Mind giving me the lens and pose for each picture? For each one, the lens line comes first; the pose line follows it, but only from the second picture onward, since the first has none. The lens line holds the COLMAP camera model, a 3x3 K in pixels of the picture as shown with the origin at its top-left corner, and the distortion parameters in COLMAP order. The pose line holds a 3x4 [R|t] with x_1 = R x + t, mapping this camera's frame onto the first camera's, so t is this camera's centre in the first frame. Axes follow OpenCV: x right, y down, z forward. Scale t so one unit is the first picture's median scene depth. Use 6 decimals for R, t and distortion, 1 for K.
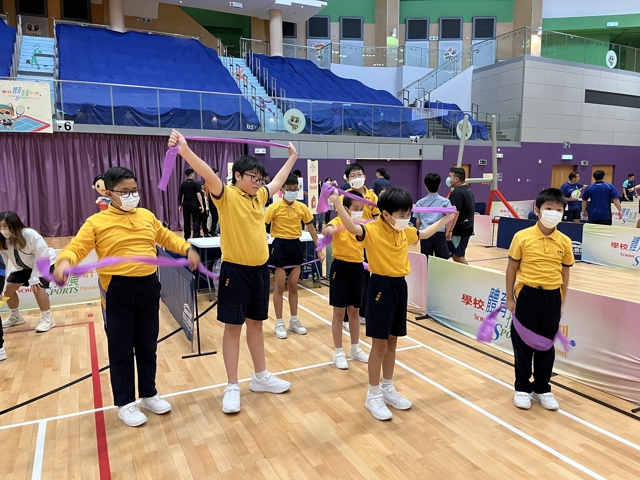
lens RADIAL K [[484.6, 0, 325.1], [0, 484.6, 237.8], [0, 0, 1]] dist [0.088716, -0.127572]
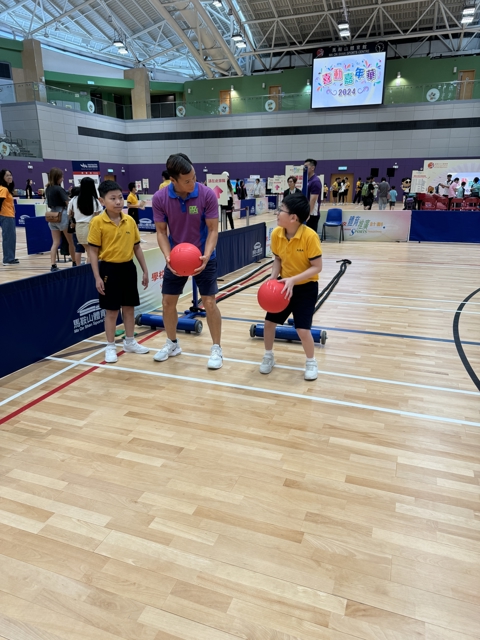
lens RADIAL K [[455.9, 0, 242.9], [0, 455.9, 317.0], [0, 0, 1]] dist [0.032894, -0.039343]
pose [[0.725347, -0.188729, 0.662007, -0.218880], [0.080140, 0.978295, 0.191092, 0.076897], [-0.683703, -0.085555, 0.724728, -0.582838]]
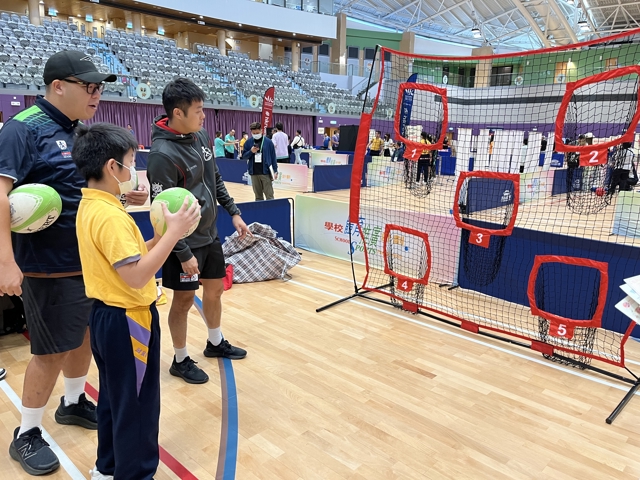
lens RADIAL K [[484.6, 0, 325.1], [0, 484.6, 237.8], [0, 0, 1]] dist [0.088716, -0.127572]
pose [[0.938540, -0.039963, 0.342848, -0.726306], [0.009468, 0.995882, 0.090164, 0.126144], [-0.345039, -0.081377, 0.935054, -0.939049]]
